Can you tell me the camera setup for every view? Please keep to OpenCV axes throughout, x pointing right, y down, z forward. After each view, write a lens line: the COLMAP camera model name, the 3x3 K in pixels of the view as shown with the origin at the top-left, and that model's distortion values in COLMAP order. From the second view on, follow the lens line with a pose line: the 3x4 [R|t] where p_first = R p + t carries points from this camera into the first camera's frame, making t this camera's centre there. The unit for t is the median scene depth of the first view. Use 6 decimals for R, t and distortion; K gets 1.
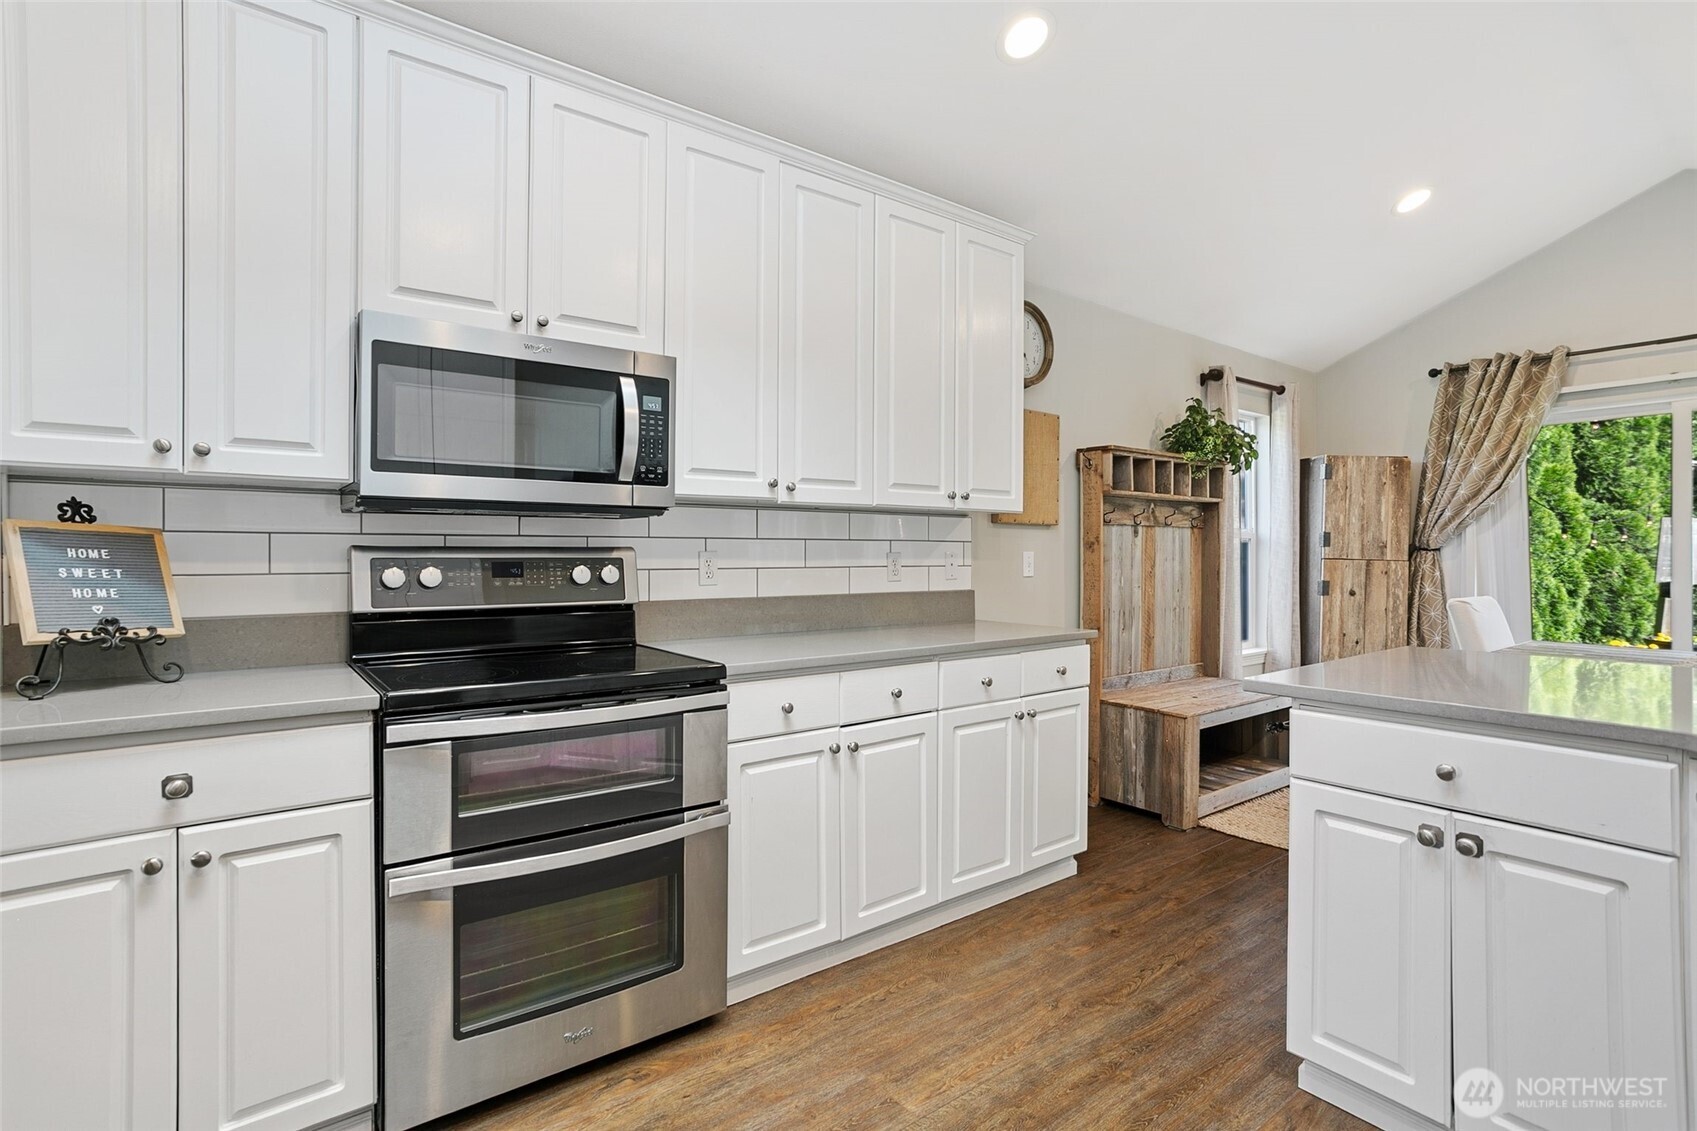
lens RADIAL K [[828.4, 0, 860.2], [0, 828.4, 550.0], [0, 0, 1]] dist [-0.001543, 0.000466]
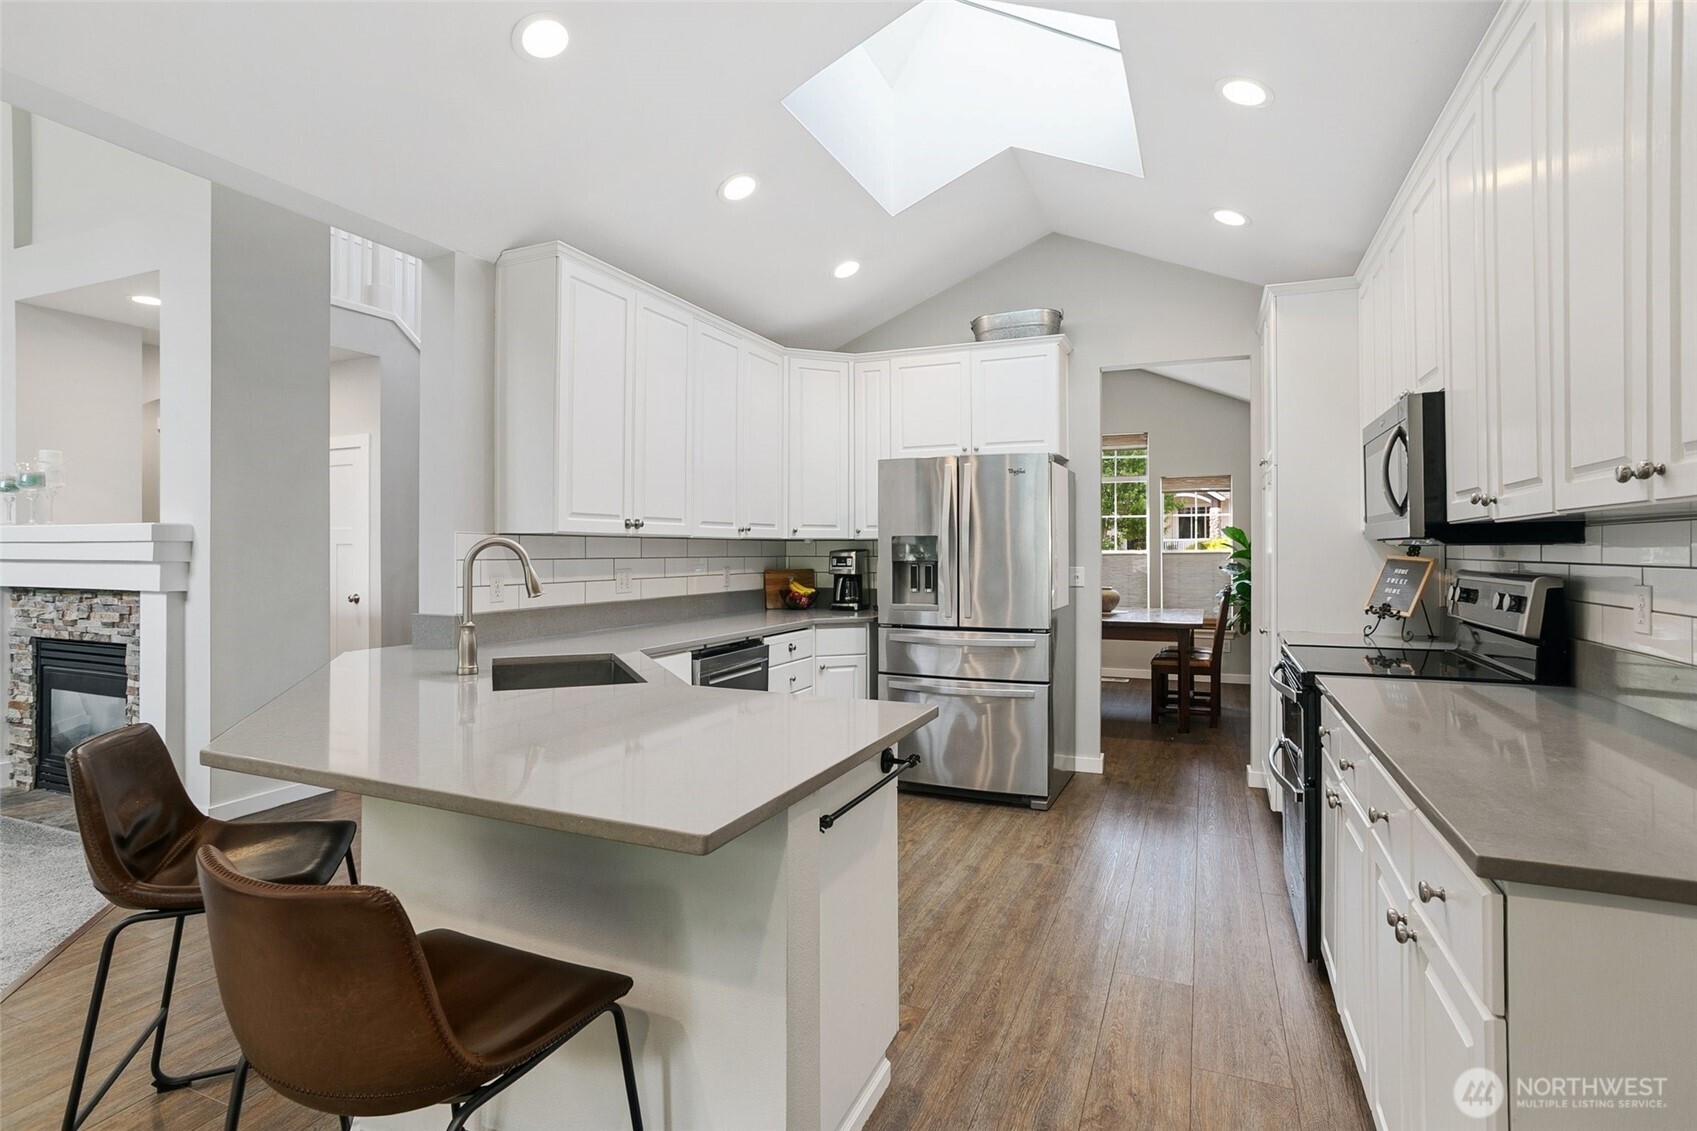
lens RADIAL K [[828.4, 0, 860.2], [0, 828.4, 550.0], [0, 0, 1]] dist [-0.001543, 0.000466]
pose [[-0.874903, -0.002167, -0.484293, 0.424403], [0.000078, 0.999989, -0.004614, -0.014346], [0.484297, -0.004074, -0.874894, 0.752606]]
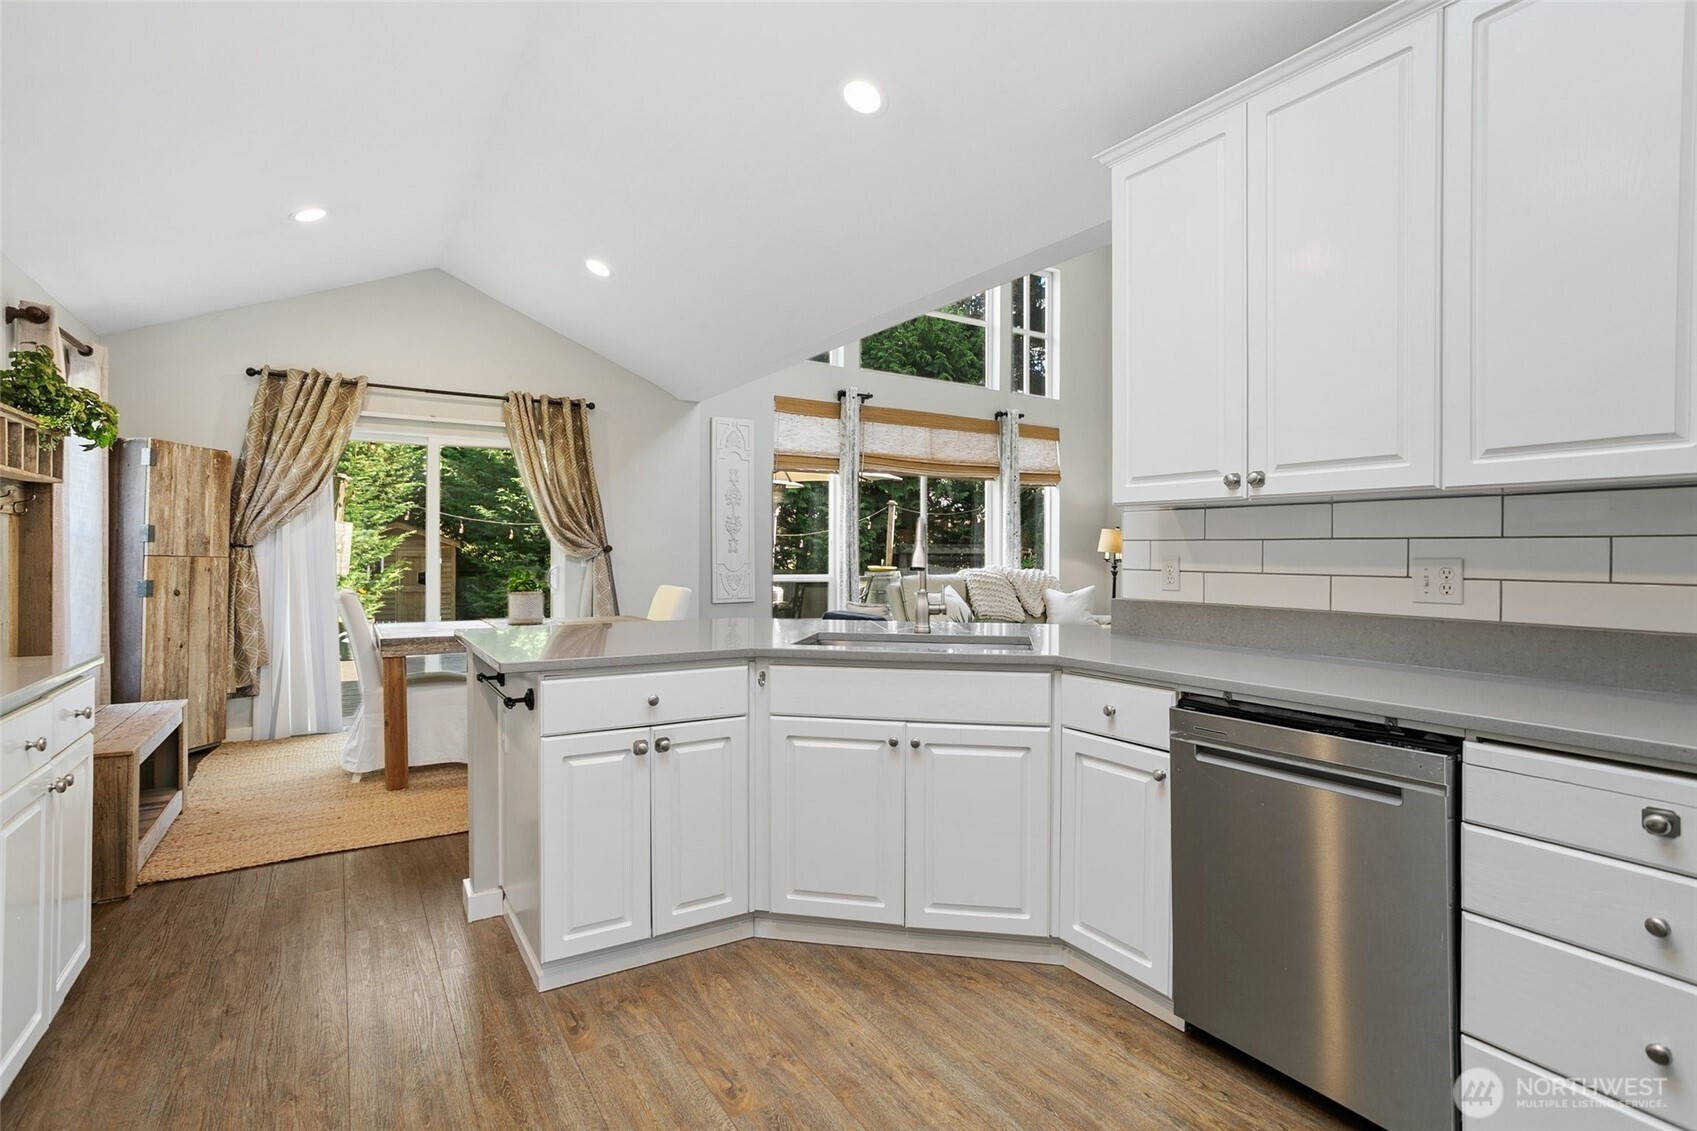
lens RADIAL K [[821.6, 0, 851.8], [0, 821.6, 559.3], [0, 0, 1]] dist [-0.020624, 0.019079]
pose [[0.099821, -0.009821, 0.994957, -0.237775], [-0.007477, 0.999916, 0.010620, -0.000455], [-0.994977, -0.008500, 0.099739, 0.168472]]
